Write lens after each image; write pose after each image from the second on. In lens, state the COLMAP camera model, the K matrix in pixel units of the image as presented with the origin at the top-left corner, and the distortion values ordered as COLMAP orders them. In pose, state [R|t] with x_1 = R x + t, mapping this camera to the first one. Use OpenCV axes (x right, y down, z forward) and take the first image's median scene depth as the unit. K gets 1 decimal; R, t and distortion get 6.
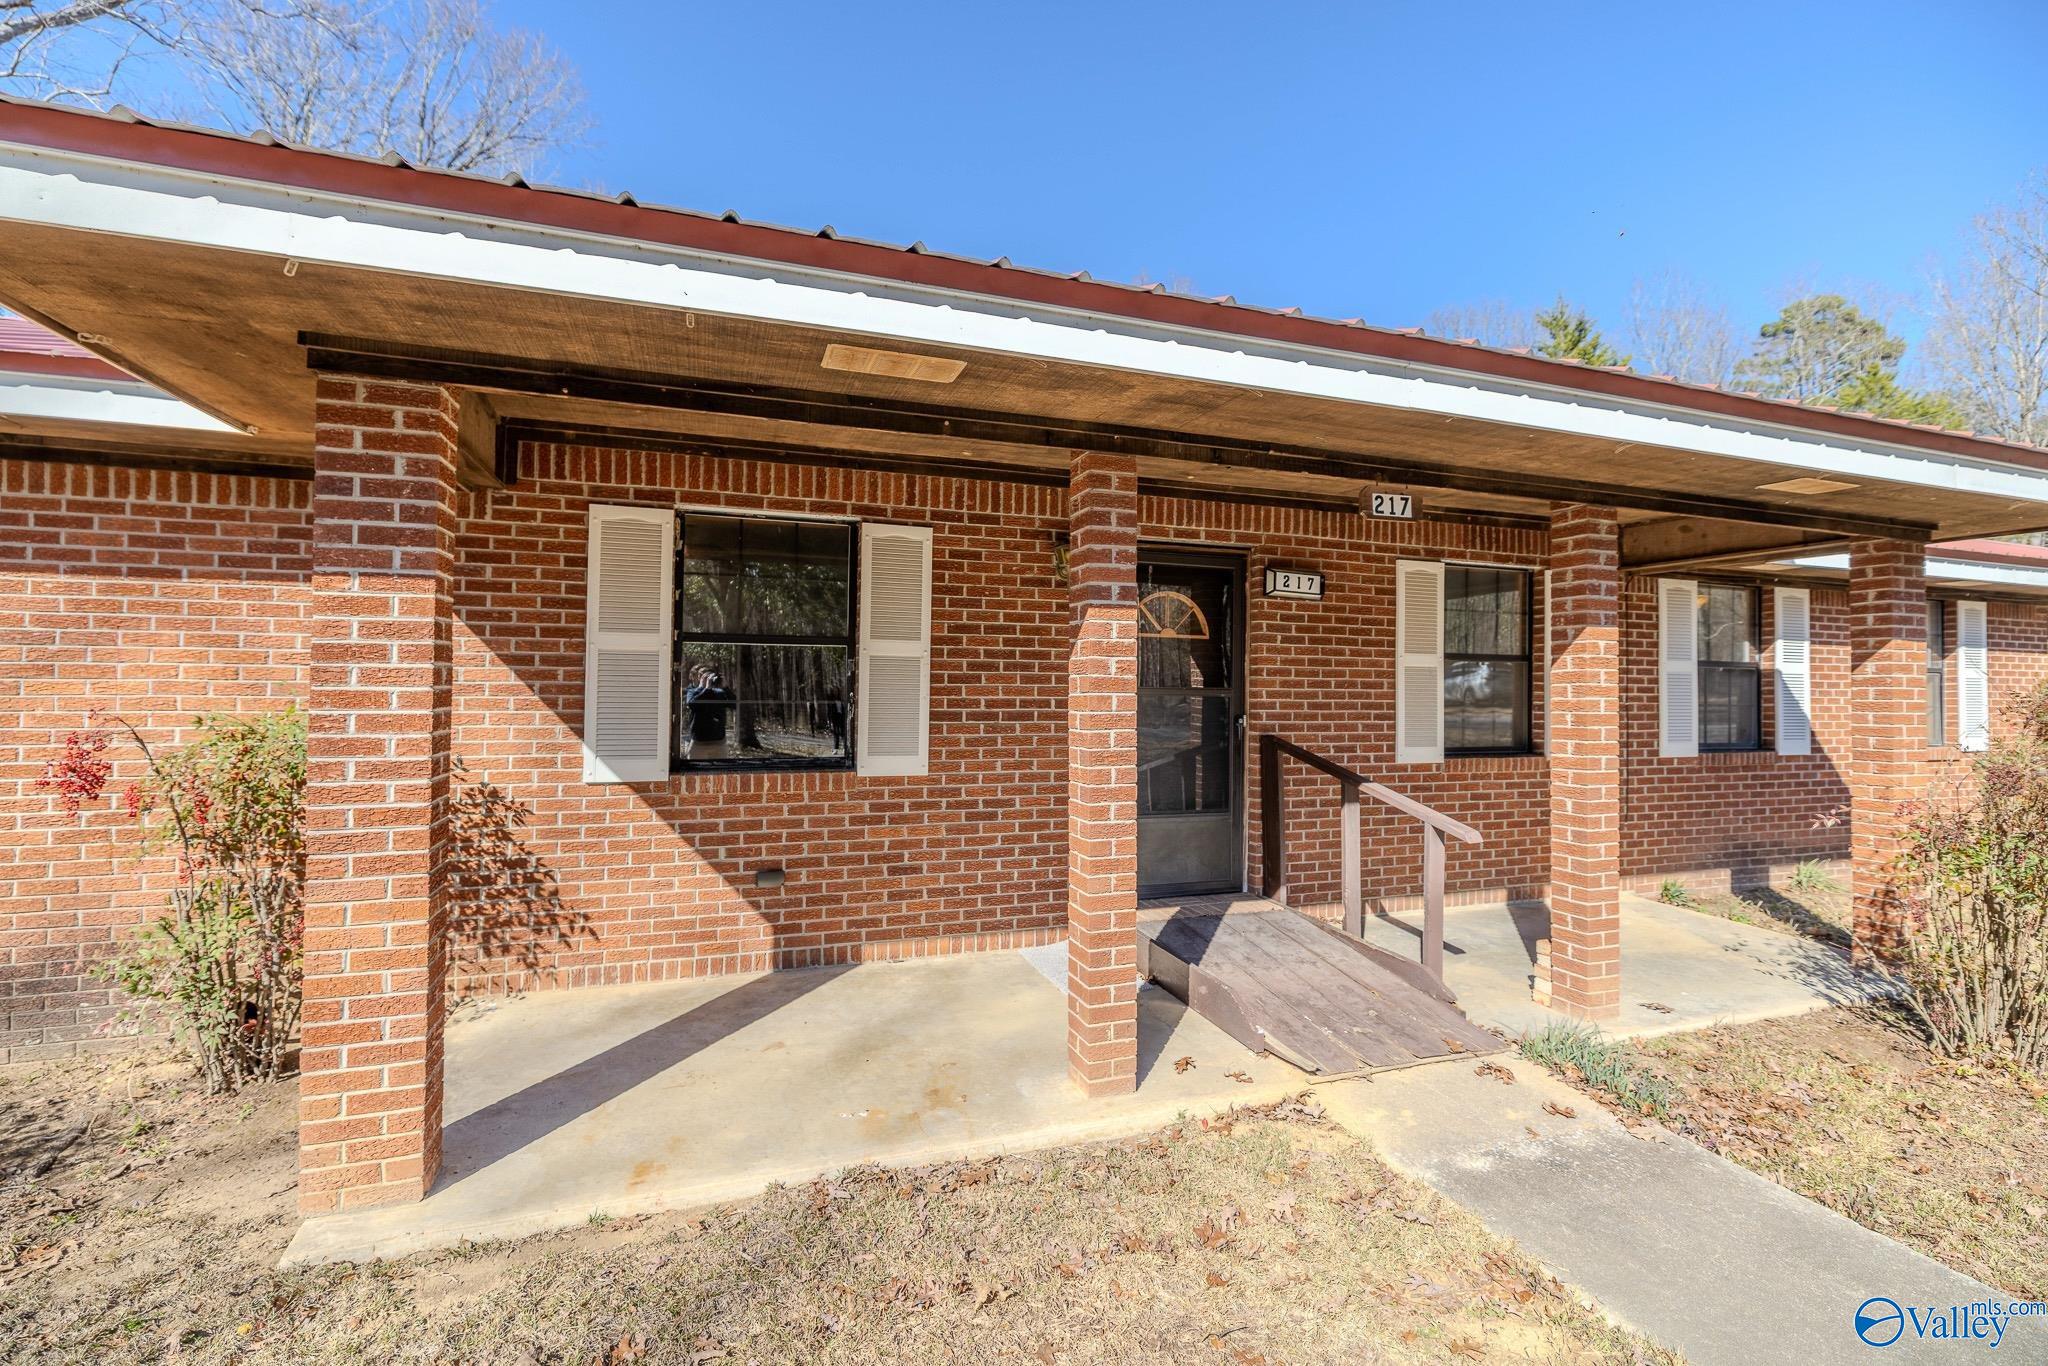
lens RADIAL K [[912.7, 0, 1029.6], [0, 912.7, 676.6], [0, 0, 1]] dist [-0.008114, 0.001497]
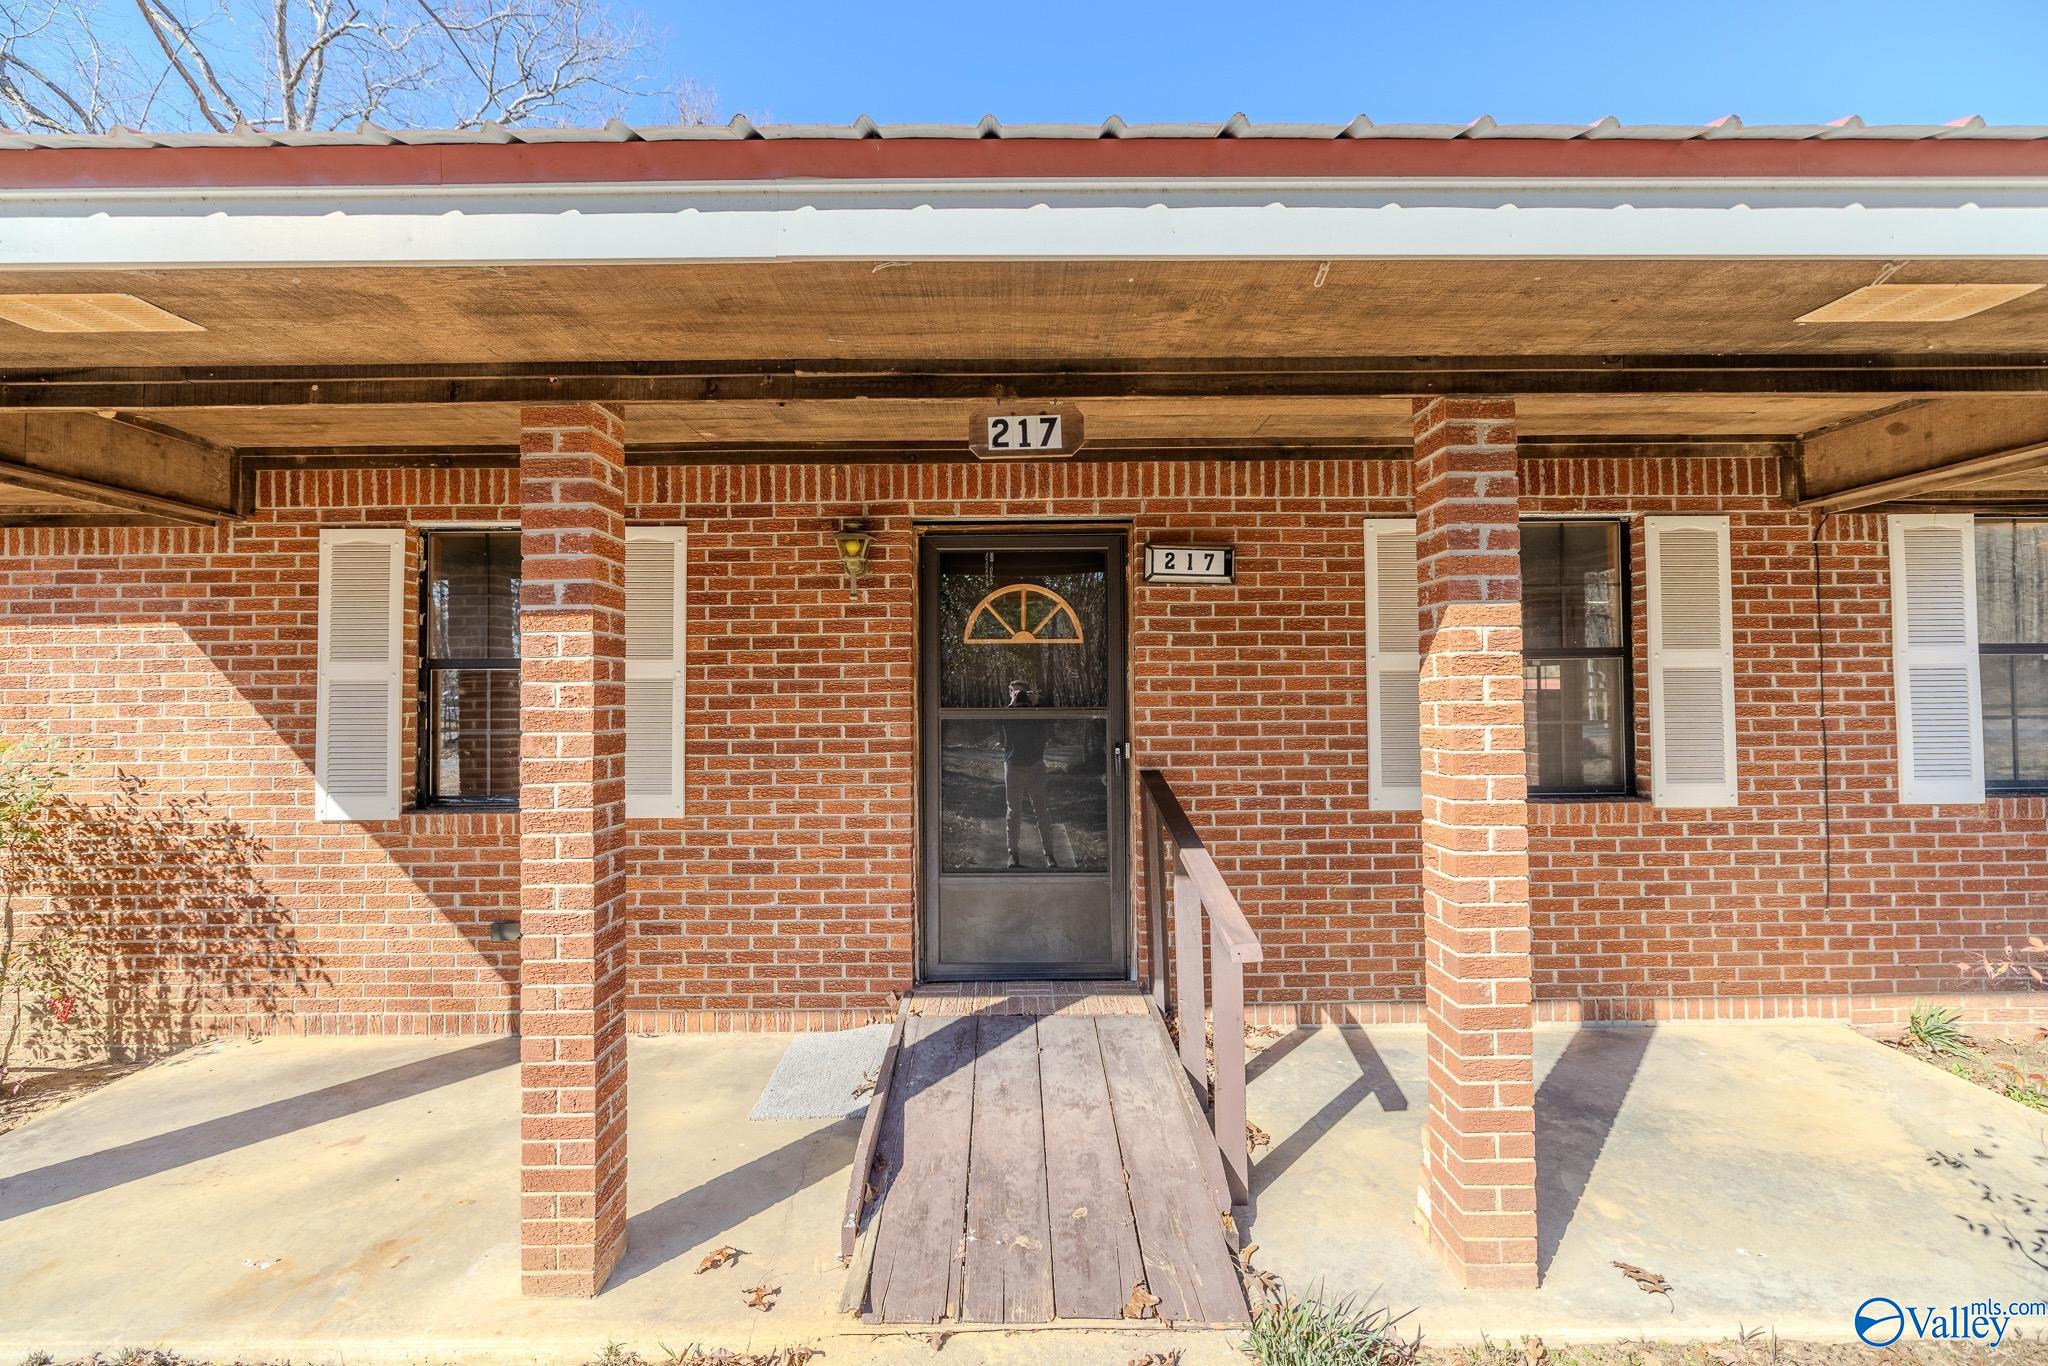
lens RADIAL K [[912.7, 0, 1021.7], [0, 912.7, 669.9], [0, 0, 1]] dist [-0.008114, 0.001497]
pose [[0.942768, -0.026786, -0.332373, 0.465825], [0.022350, 0.999603, -0.017161, -0.007538], [0.332701, 0.008750, 0.942992, 0.304507]]
